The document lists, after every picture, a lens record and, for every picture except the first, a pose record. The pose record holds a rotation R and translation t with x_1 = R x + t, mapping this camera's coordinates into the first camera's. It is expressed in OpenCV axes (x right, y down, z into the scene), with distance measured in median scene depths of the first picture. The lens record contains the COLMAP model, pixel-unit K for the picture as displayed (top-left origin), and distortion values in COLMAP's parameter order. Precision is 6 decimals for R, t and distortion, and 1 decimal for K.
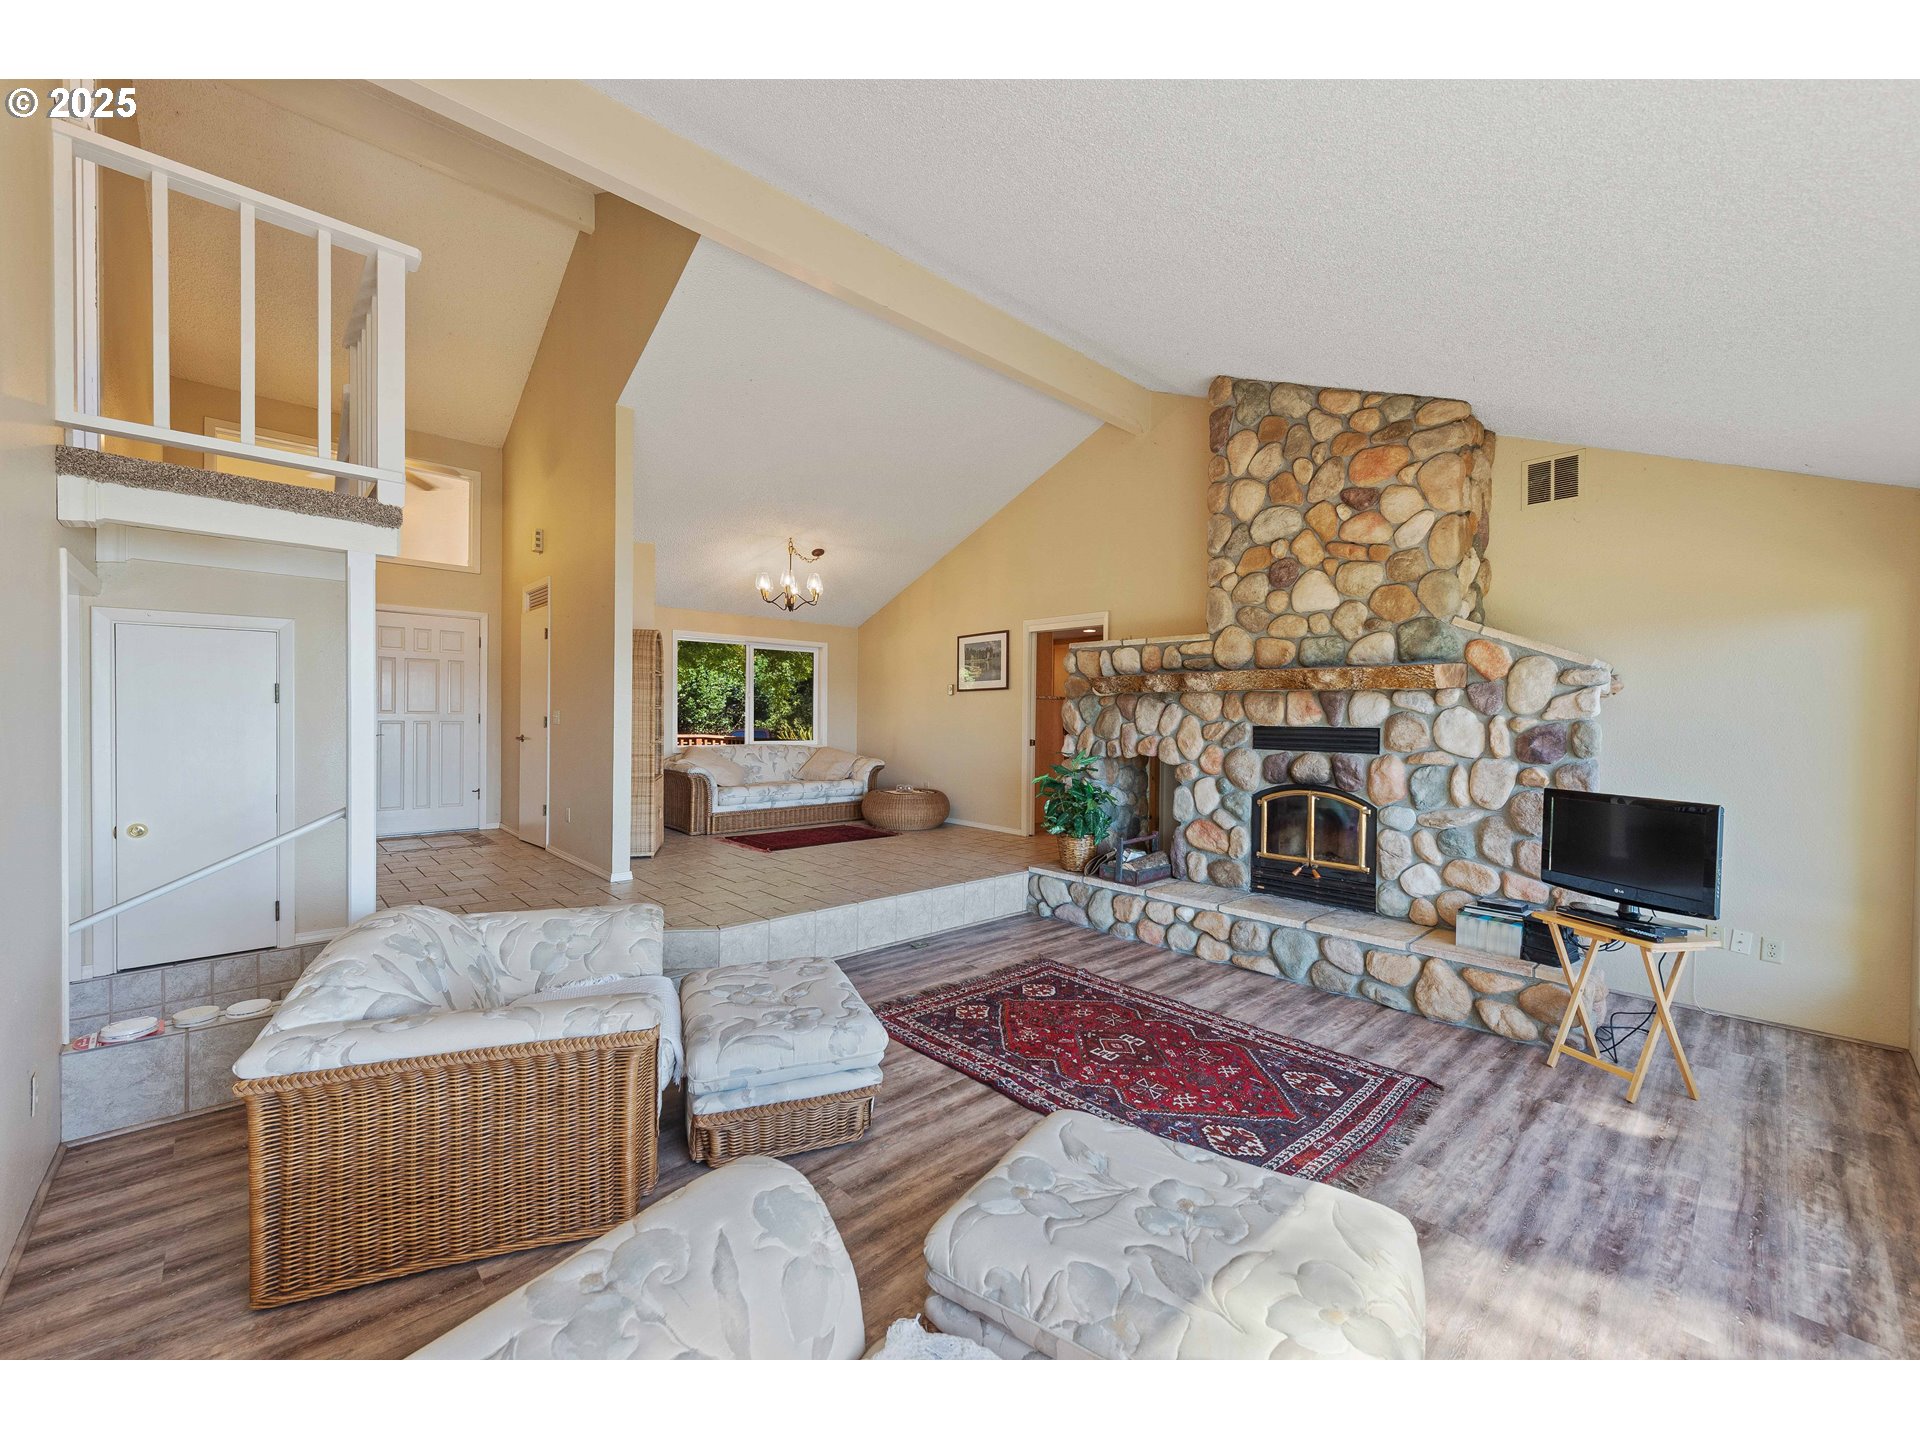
lens RADIAL K [[761.1, 0, 966.2], [0, 761.1, 728.2], [0, 0, 1]] dist [0.001793, -0.000467]
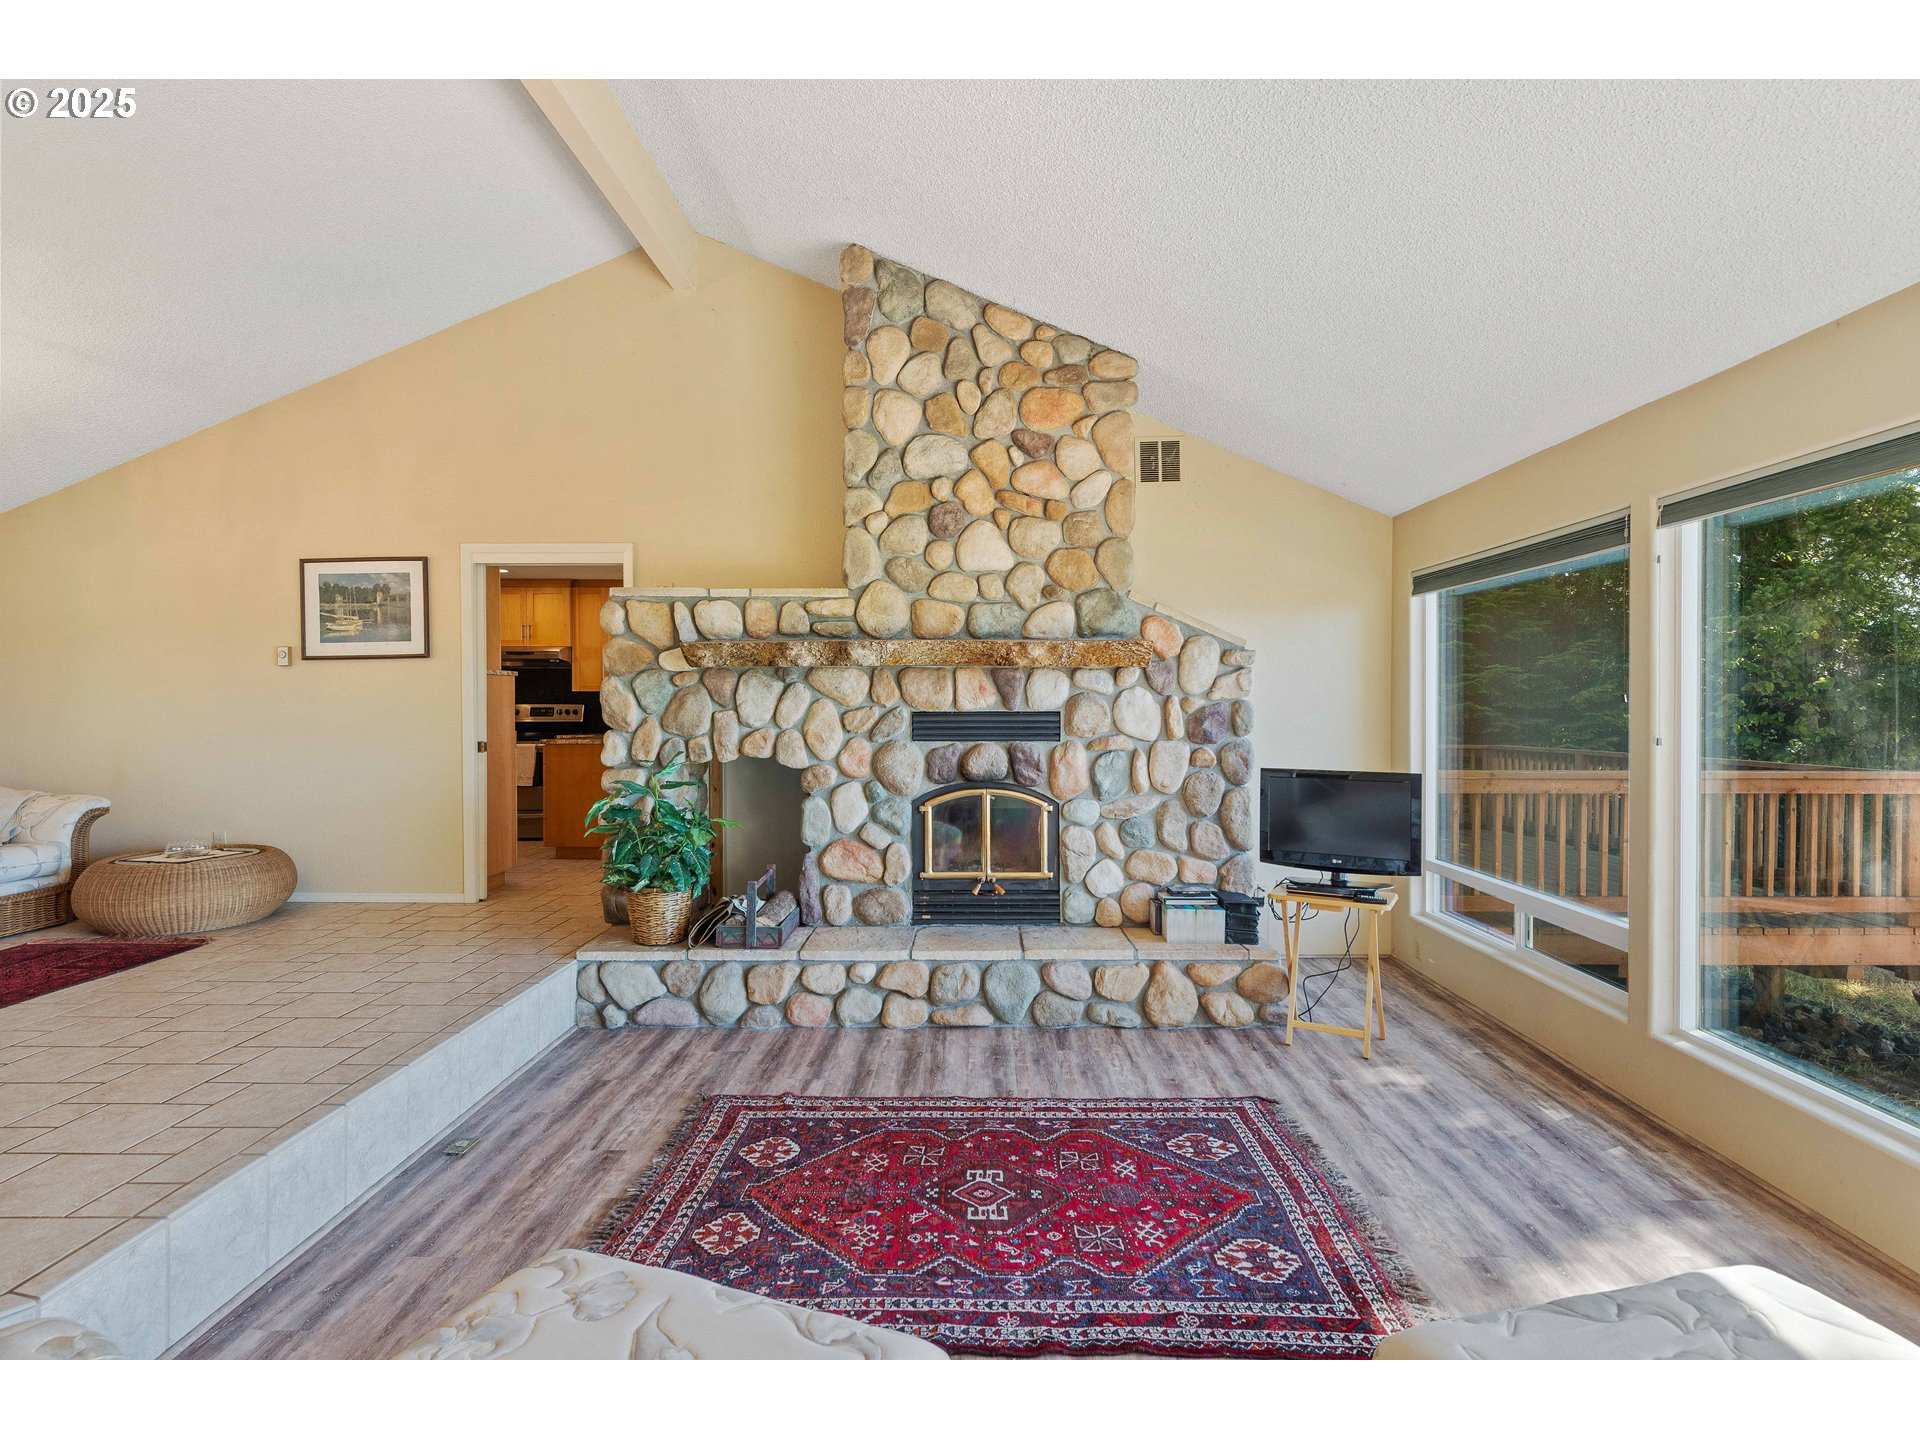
lens RADIAL K [[936.6, 0, 972.8], [0, 936.6, 711.1], [0, 0, 1]] dist [0.015100, -0.001028]
pose [[0.692141, -0.019849, 0.721489, -0.303499], [0.021636, 0.999743, 0.006748, -0.009821], [-0.721438, 0.010940, 0.692393, 0.327997]]
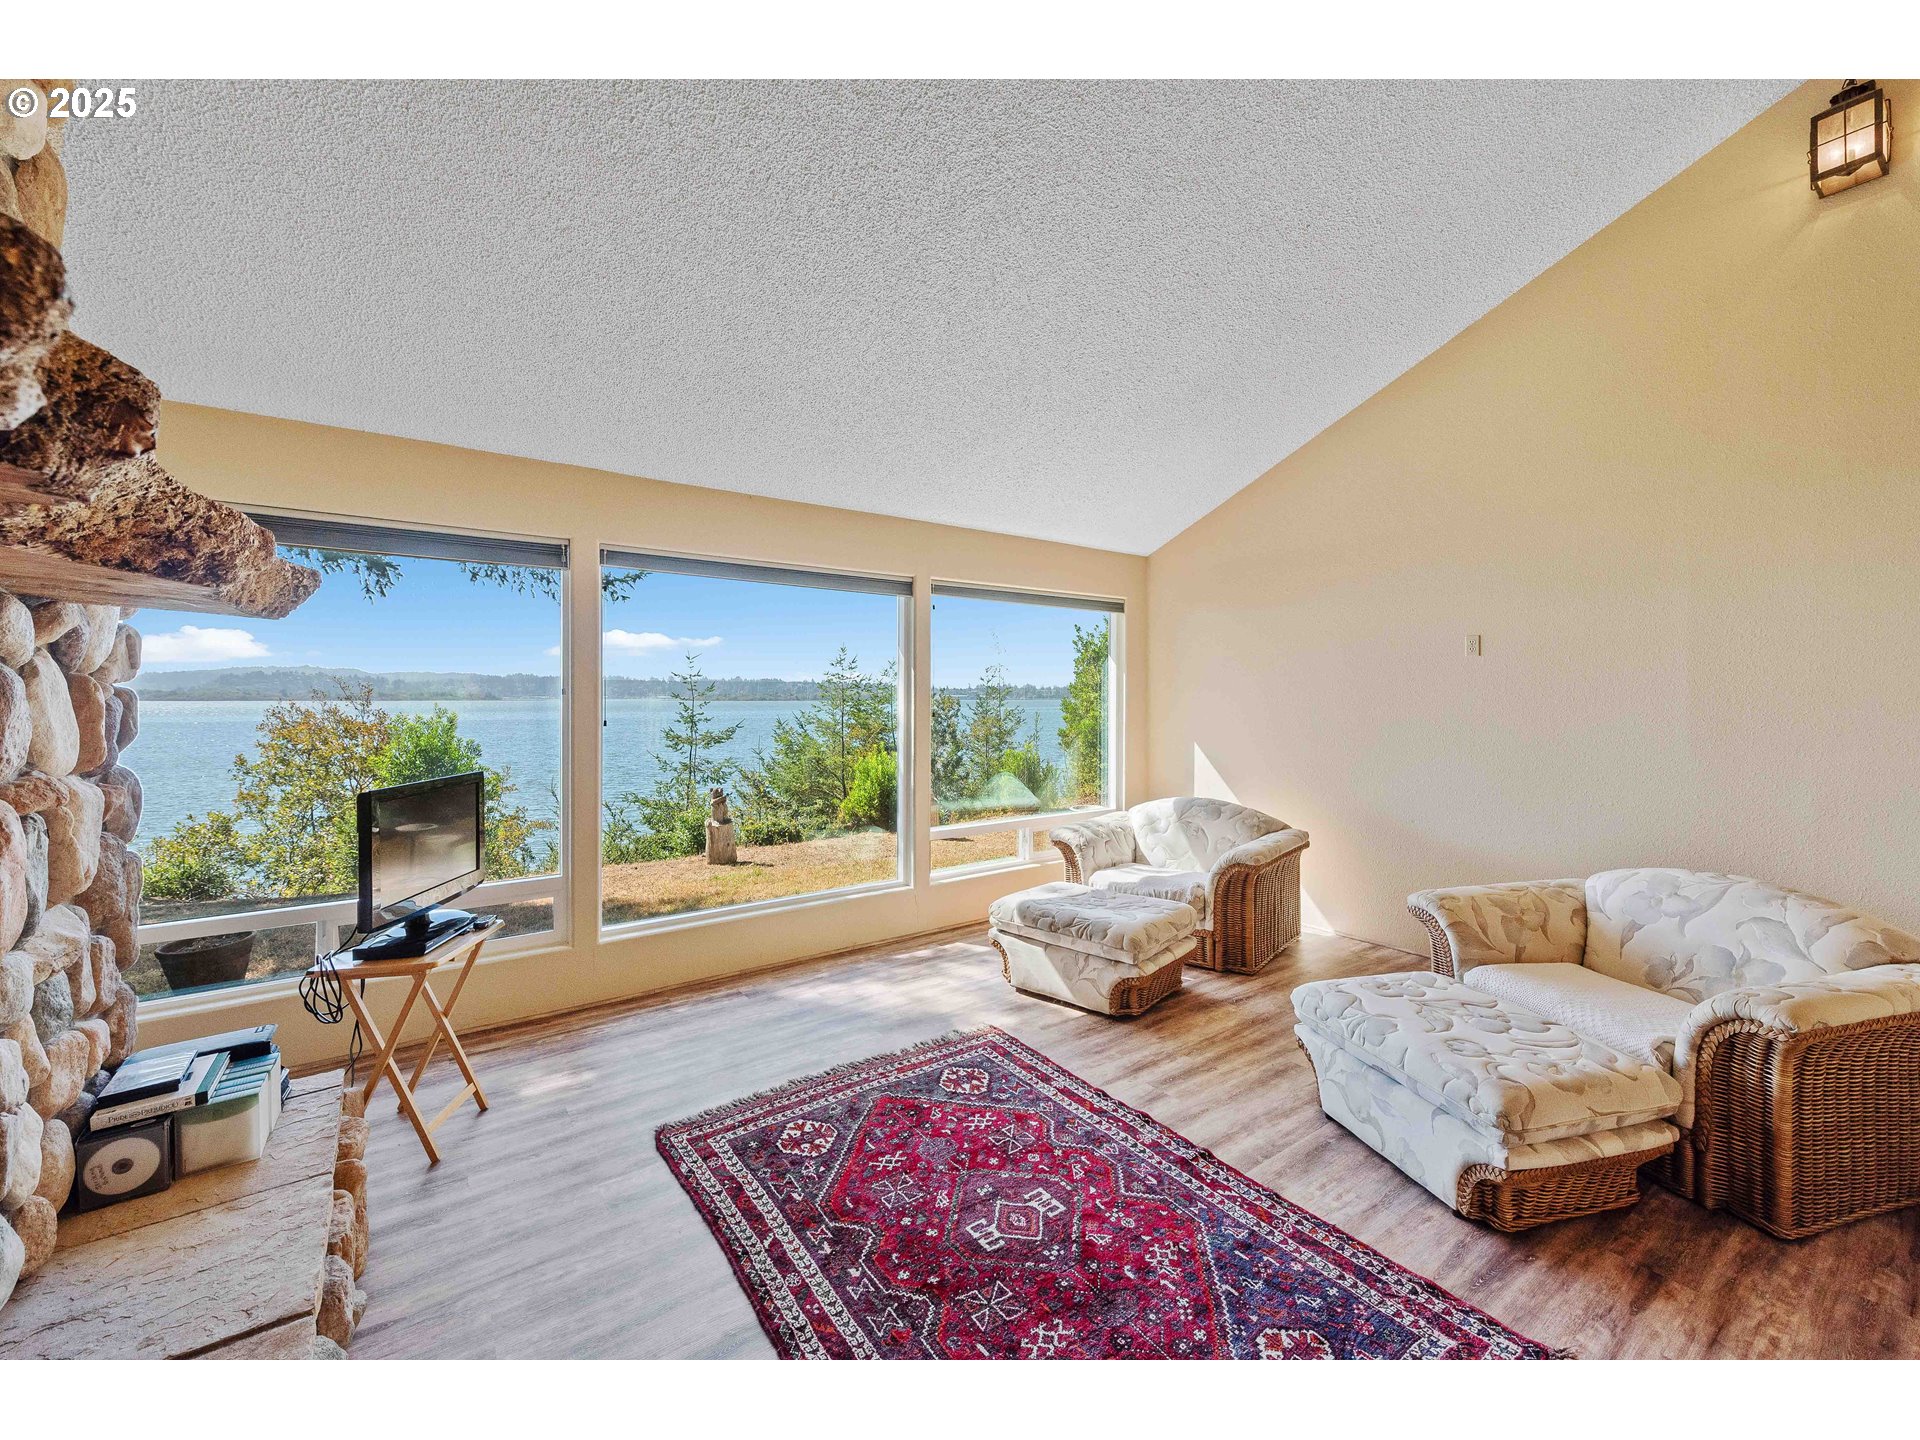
lens RADIAL K [[761.1, 0, 965.8], [0, 761.1, 703.4], [0, 0, 1]] dist [0.001793, -0.000467]
pose [[-0.989751, -0.013551, 0.142158, 0.120107], [-0.010441, 0.999690, 0.022599, -0.015498], [-0.142420, 0.020883, -0.989586, 1.235817]]
